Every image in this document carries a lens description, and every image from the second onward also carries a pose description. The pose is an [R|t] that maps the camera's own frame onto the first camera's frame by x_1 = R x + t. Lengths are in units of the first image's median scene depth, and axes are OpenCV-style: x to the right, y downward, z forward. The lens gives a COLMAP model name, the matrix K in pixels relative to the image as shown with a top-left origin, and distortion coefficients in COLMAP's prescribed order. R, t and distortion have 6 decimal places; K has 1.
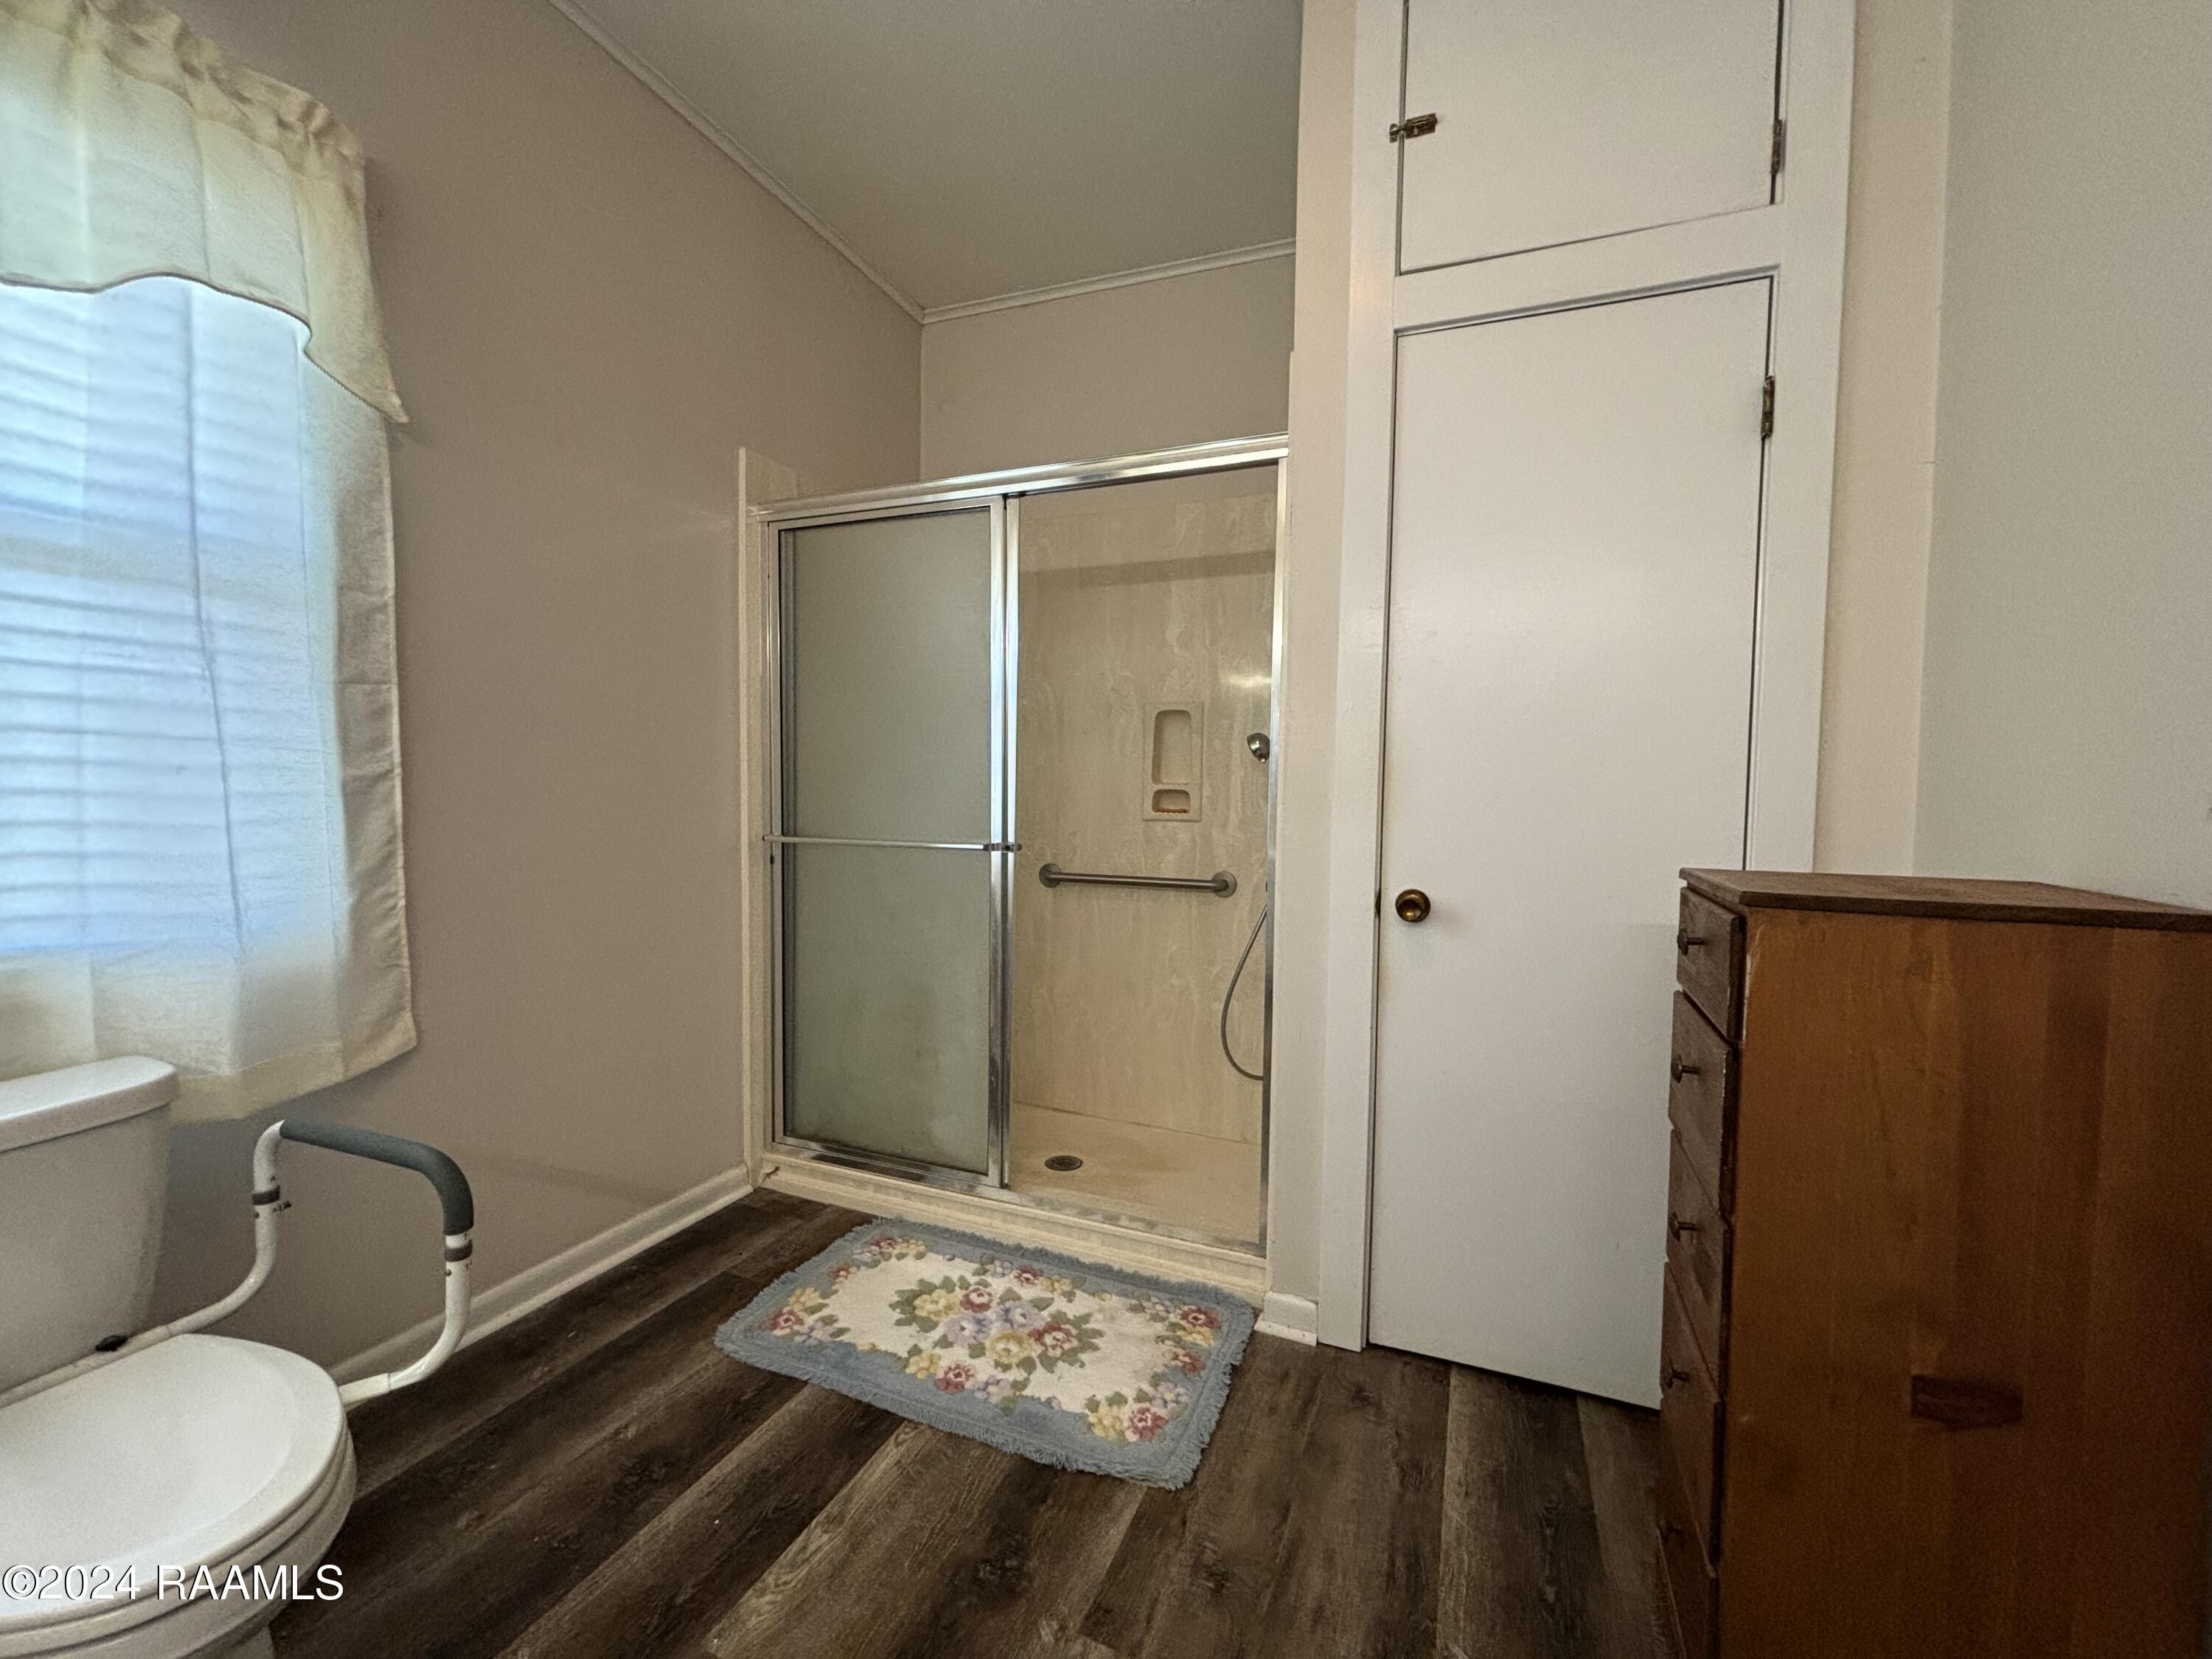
lens RADIAL K [[892.7, 0, 1108.3], [0, 892.7, 824.2], [0, 0, 1]] dist [-0.000158, -0.000809]
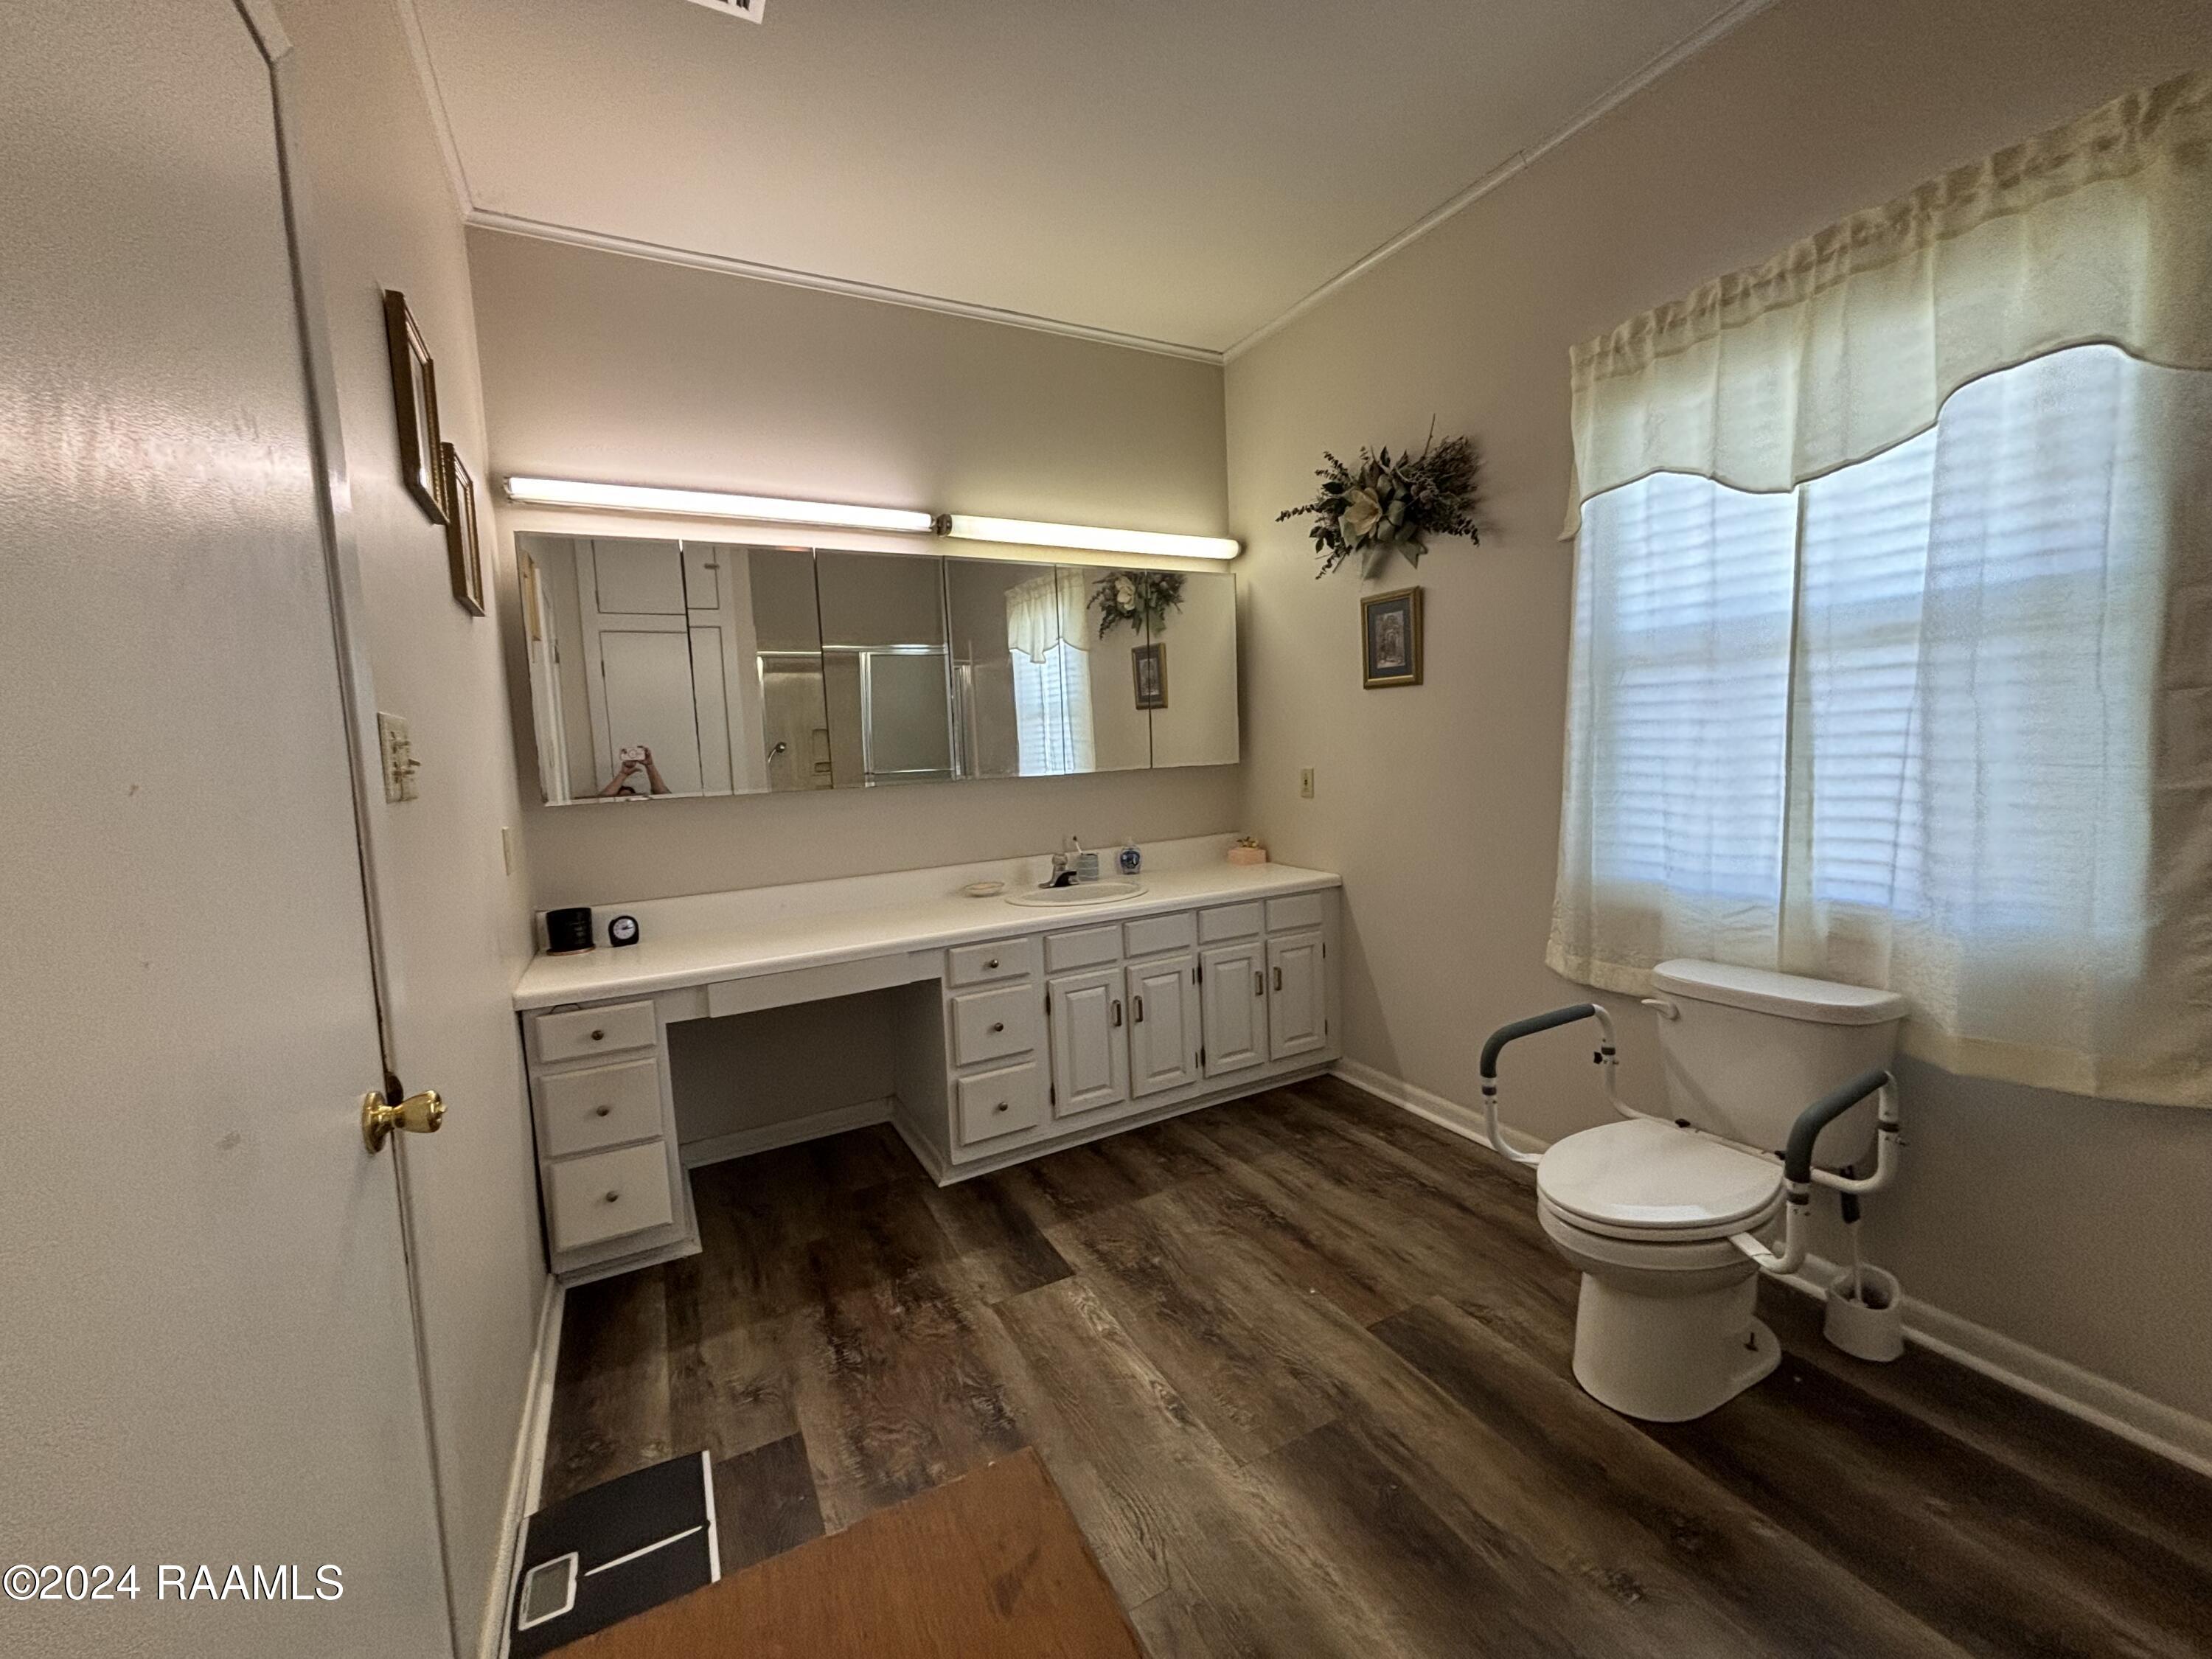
lens RADIAL K [[892.7, 0, 1108.3], [0, 892.7, 824.2], [0, 0, 1]] dist [-0.000158, -0.000809]
pose [[-0.632917, 0.081060, -0.769965, 0.560417], [0.001764, 0.994652, 0.103264, -0.115229], [0.774218, 0.063999, -0.629675, 0.729973]]
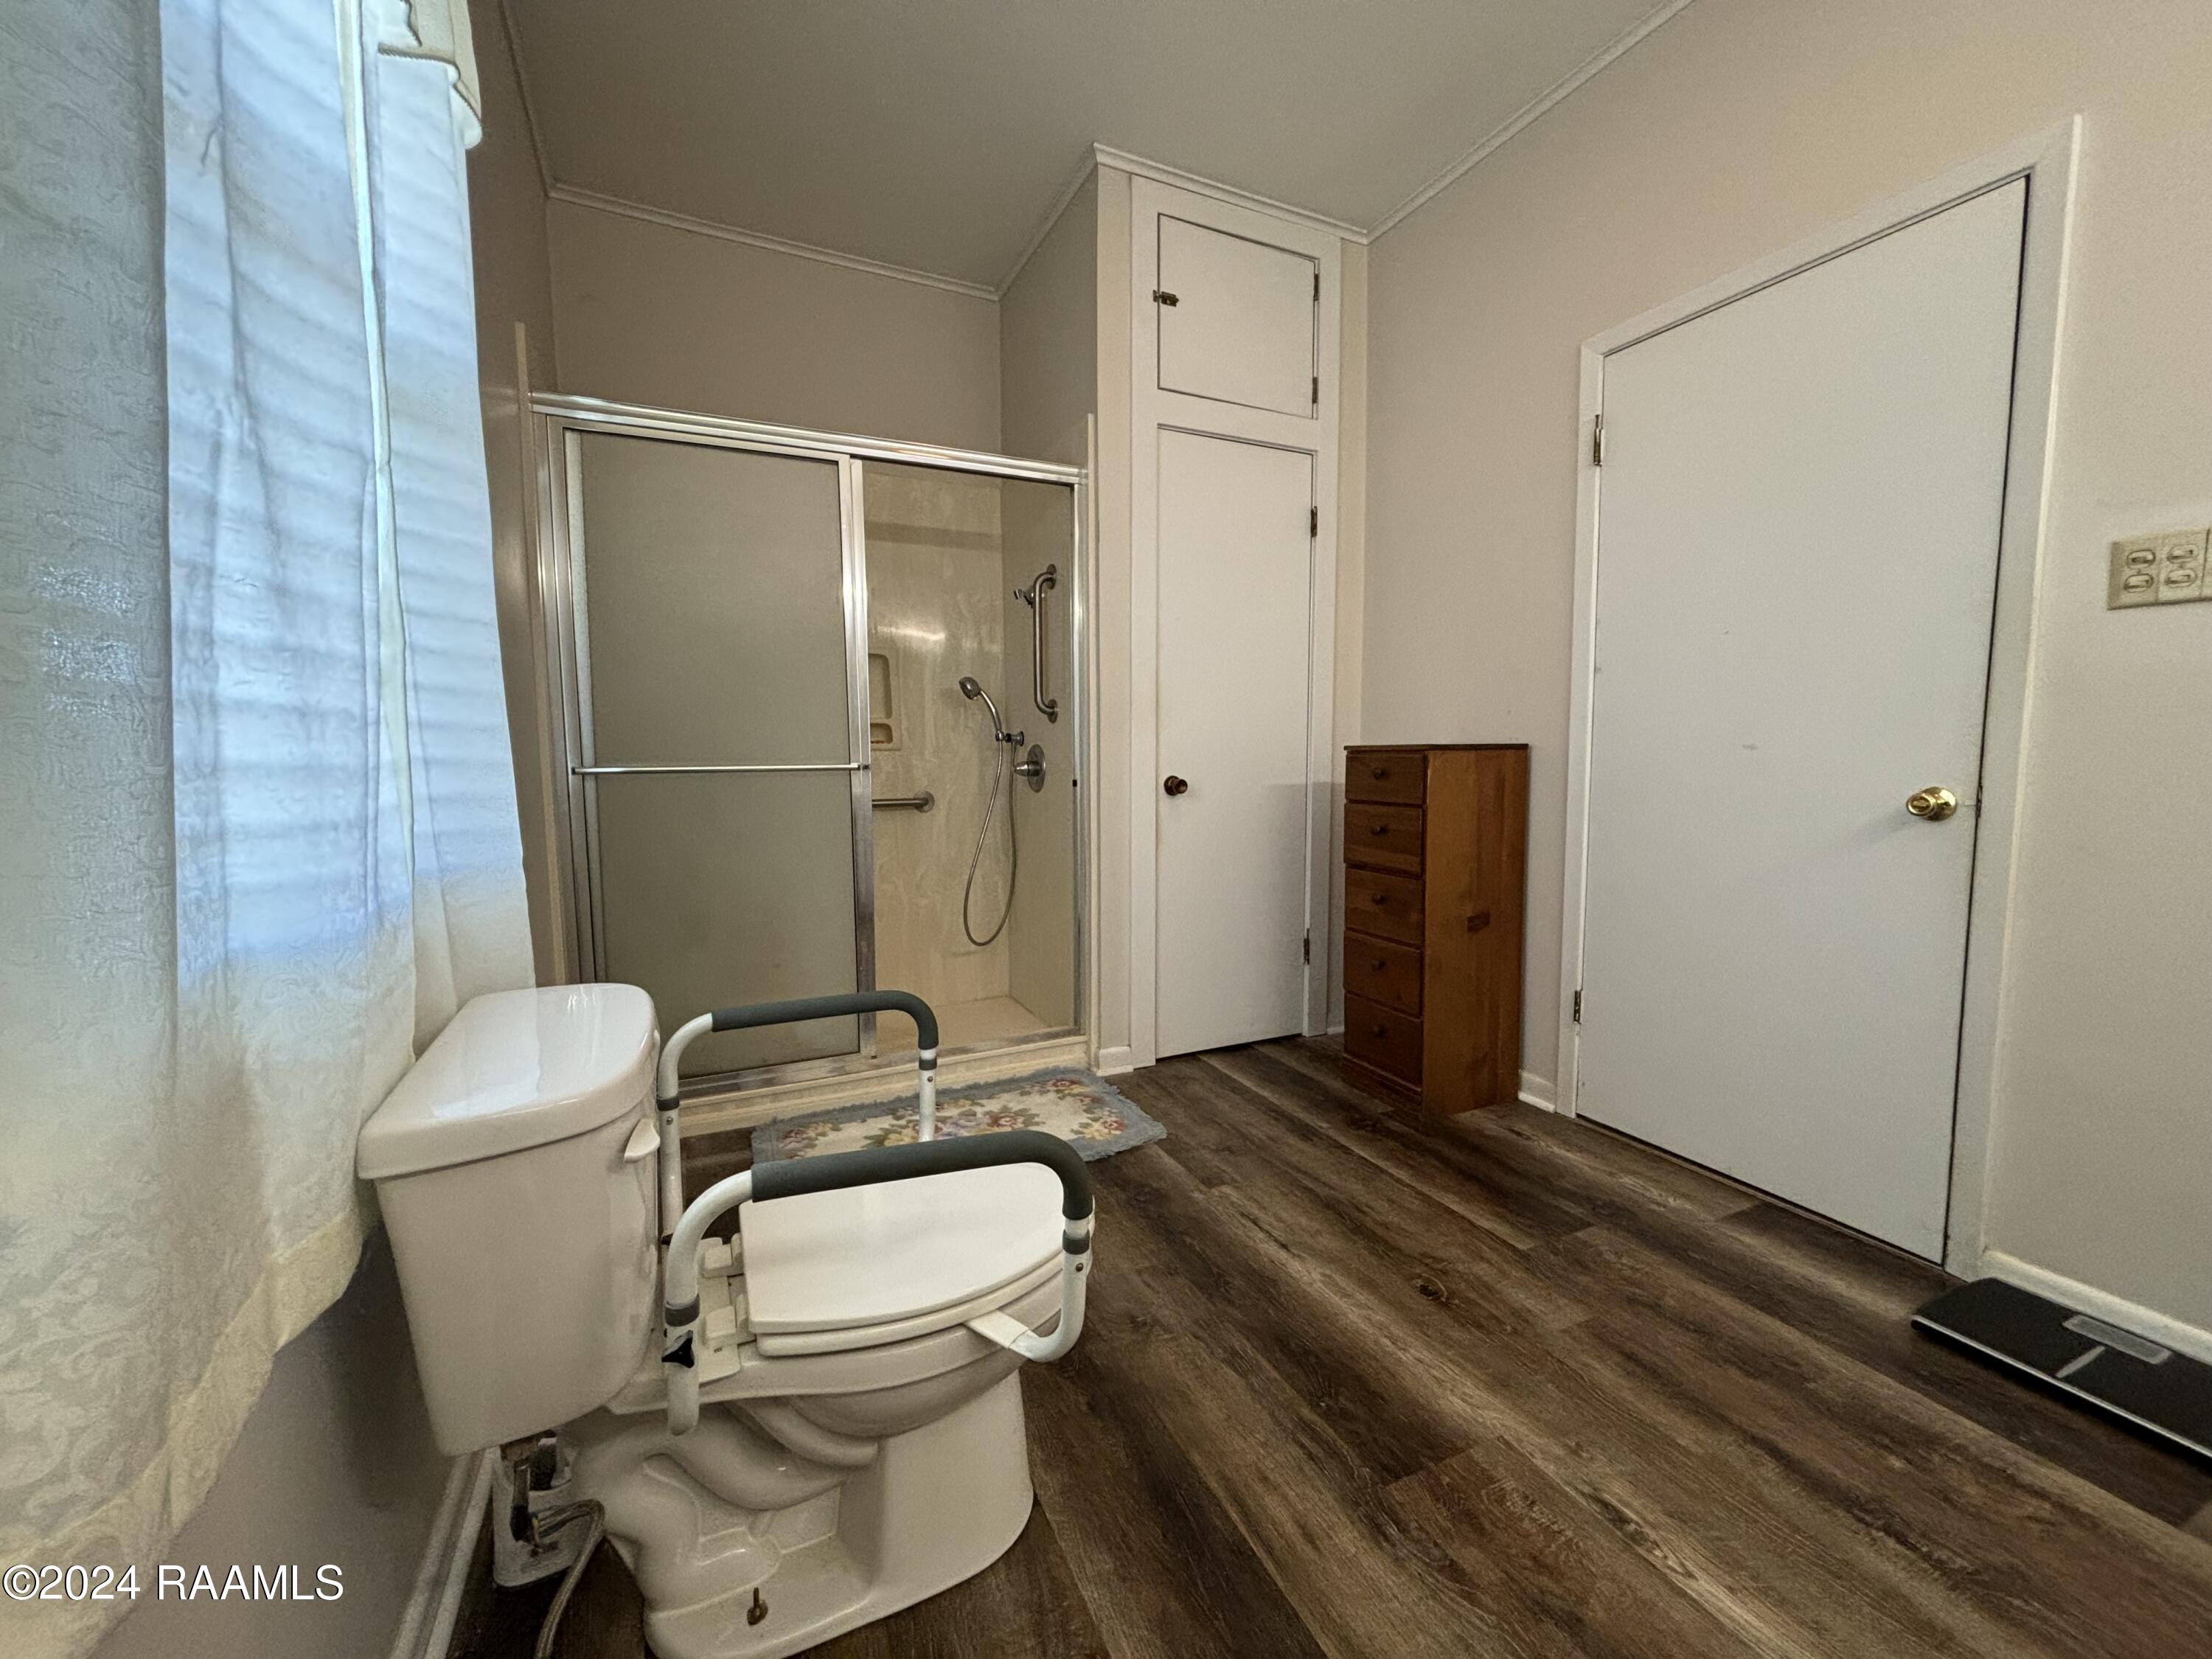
lens RADIAL K [[892.7, 0, 1108.3], [0, 892.7, 824.2], [0, 0, 1]] dist [-0.000158, -0.000809]
pose [[0.667526, -0.081335, 0.740131, -1.046142], [0.046584, 0.996631, 0.067508, 0.052648], [-0.743128, -0.010585, 0.669066, -0.009815]]
